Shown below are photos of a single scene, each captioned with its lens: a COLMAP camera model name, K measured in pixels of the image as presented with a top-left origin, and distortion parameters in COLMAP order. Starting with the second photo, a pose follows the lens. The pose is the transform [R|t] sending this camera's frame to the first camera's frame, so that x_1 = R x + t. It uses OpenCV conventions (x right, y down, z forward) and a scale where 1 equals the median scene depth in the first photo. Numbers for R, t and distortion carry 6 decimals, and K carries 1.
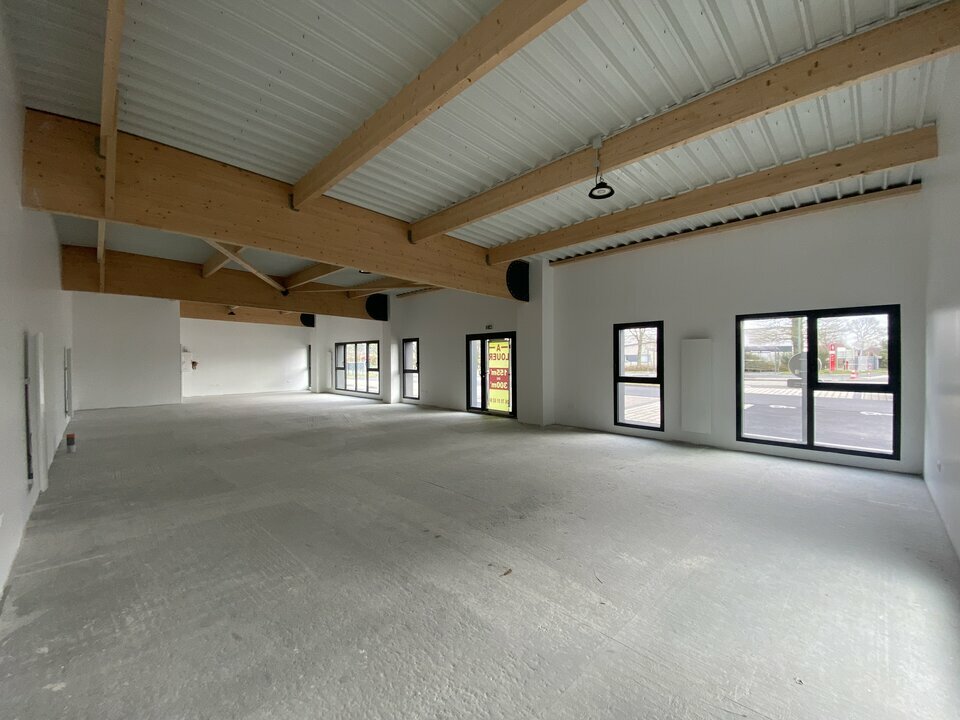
lens RADIAL K [[387.3, 0, 477.2], [0, 387.3, 358.9], [0, 0, 1]] dist [0.000455, -0.000131]
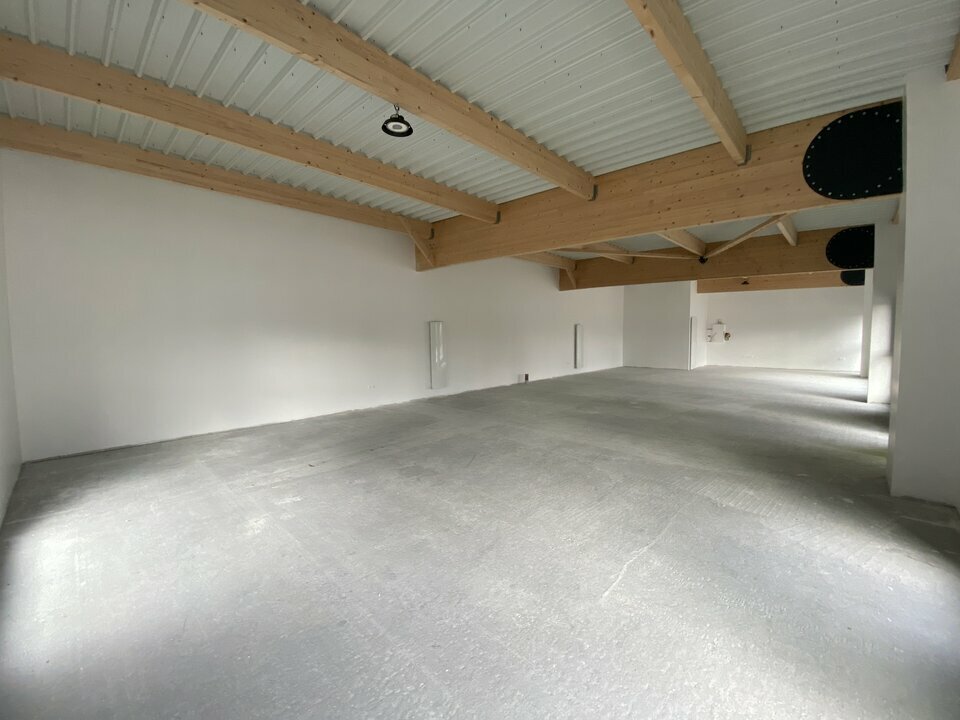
lens RADIAL K [[387.3, 0, 477.2], [0, 387.3, 358.9], [0, 0, 1]] dist [0.000455, -0.000131]
pose [[0.026792, 0.069548, -0.997219, 1.163315], [0.005842, 0.997549, 0.069728, -0.003044], [0.999624, -0.007694, 0.026320, 1.143162]]
